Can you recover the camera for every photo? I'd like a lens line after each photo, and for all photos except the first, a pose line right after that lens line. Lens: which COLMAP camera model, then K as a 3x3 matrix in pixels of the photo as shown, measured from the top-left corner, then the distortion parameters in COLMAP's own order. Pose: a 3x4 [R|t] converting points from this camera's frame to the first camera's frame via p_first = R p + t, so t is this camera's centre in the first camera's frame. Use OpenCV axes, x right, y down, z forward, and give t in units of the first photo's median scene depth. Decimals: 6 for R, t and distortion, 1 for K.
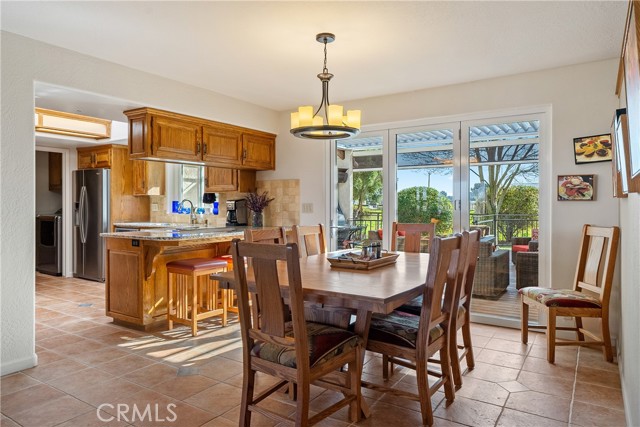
lens RADIAL K [[425.8, 0, 322.5], [0, 425.8, 206.3], [0, 0, 1]] dist [0.001616, -0.000261]
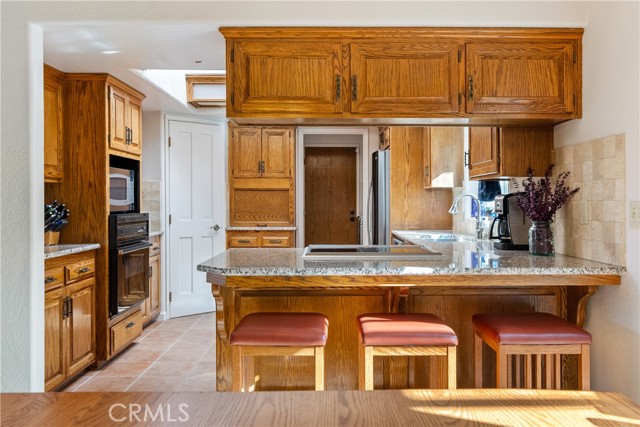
lens RADIAL K [[531.3, 0, 326.8], [0, 531.3, 201.7], [0, 0, 1]] dist [-0.012774, -0.003380]
pose [[0.555010, 0.000614, -0.831843, 0.176424], [-0.003489, 0.999993, -0.001590, -0.004295], [0.831836, 0.003784, 0.555008, 0.543823]]
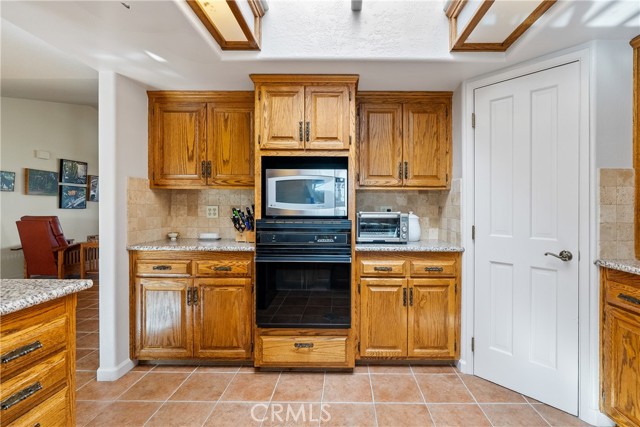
lens RADIAL K [[295.3, 0, 348.2], [0, 295.3, 206.8], [0, 0, 1]] dist [0.000493, 0.000630]
pose [[-0.839293, -0.004925, -0.543657, -0.463187], [-0.008486, 0.999956, 0.004041, -0.004668], [0.543613, 0.008005, -0.839298, 1.083068]]
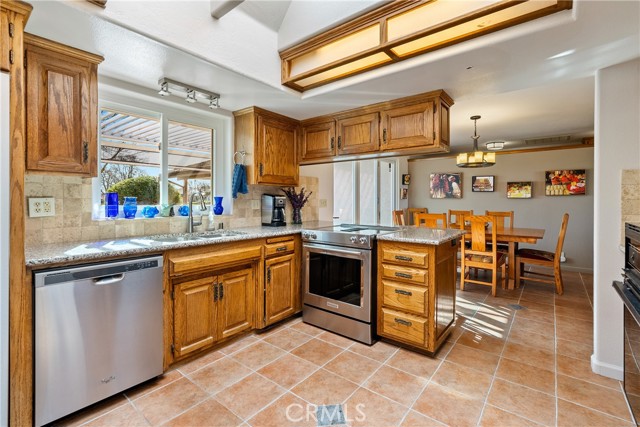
lens RADIAL K [[295.3, 0, 318.8], [0, 295.3, 201.4], [0, 0, 1]] dist [0.000493, 0.000630]
pose [[0.092479, -0.003955, 0.995707, -0.832394], [0.002998, 0.999989, 0.003694, -0.004540], [-0.995710, 0.002643, 0.092490, 0.926791]]
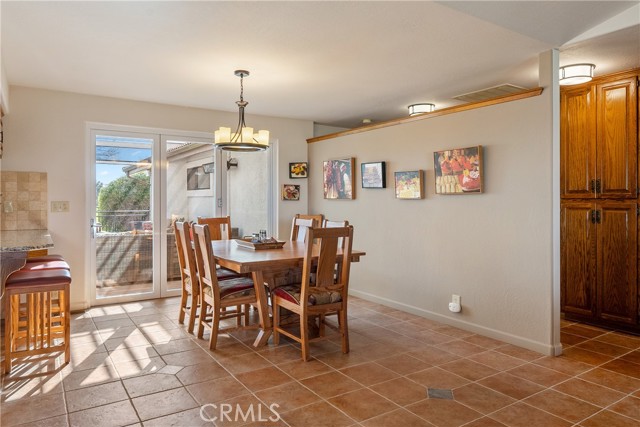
lens RADIAL K [[425.8, 0, 320.4], [0, 425.8, 207.8], [0, 0, 1]] dist [0.001616, -0.000261]
pose [[0.394543, -0.014033, 0.918770, -0.621521], [0.002437, 0.999896, 0.014225, -0.004352], [-0.918874, -0.003373, 0.394536, 0.159763]]
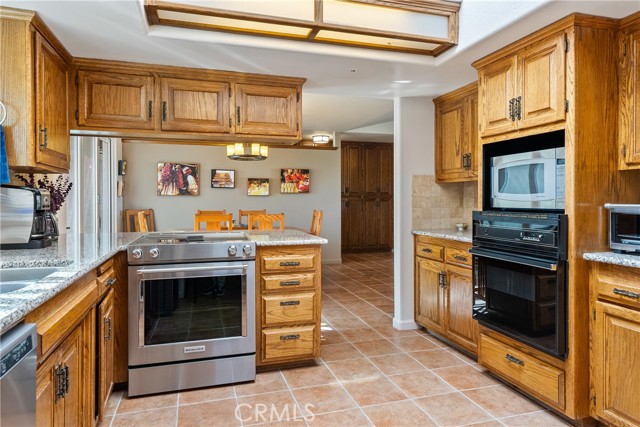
lens RADIAL K [[408.3, 0, 326.0], [0, 408.3, 200.2], [0, 0, 1]] dist [0.010014, 0.002903]
pose [[-0.776297, -0.000971, 0.630366, -0.754952], [0.004736, 0.999962, 0.007373, -0.004205], [-0.630349, 0.008709, -0.776263, 1.217807]]
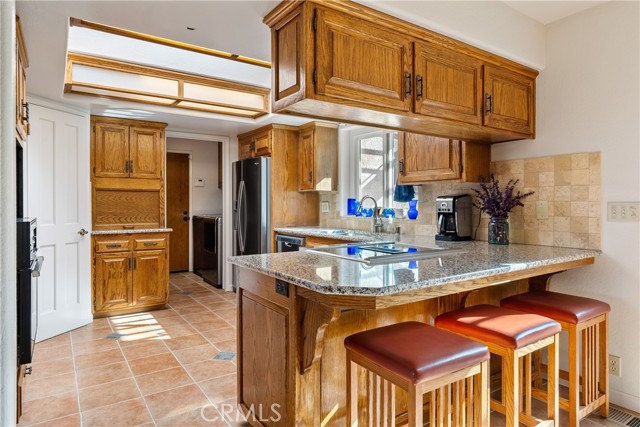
lens RADIAL K [[391.7, 0, 322.0], [0, 391.7, 204.1], [0, 0, 1]] dist [-0.004107, 0.002499]
pose [[0.925473, 0.000483, -0.378814, -0.178371], [-0.000710, 1.000000, -0.000460, -0.003041], [0.378814, 0.000695, 0.925473, 0.467232]]
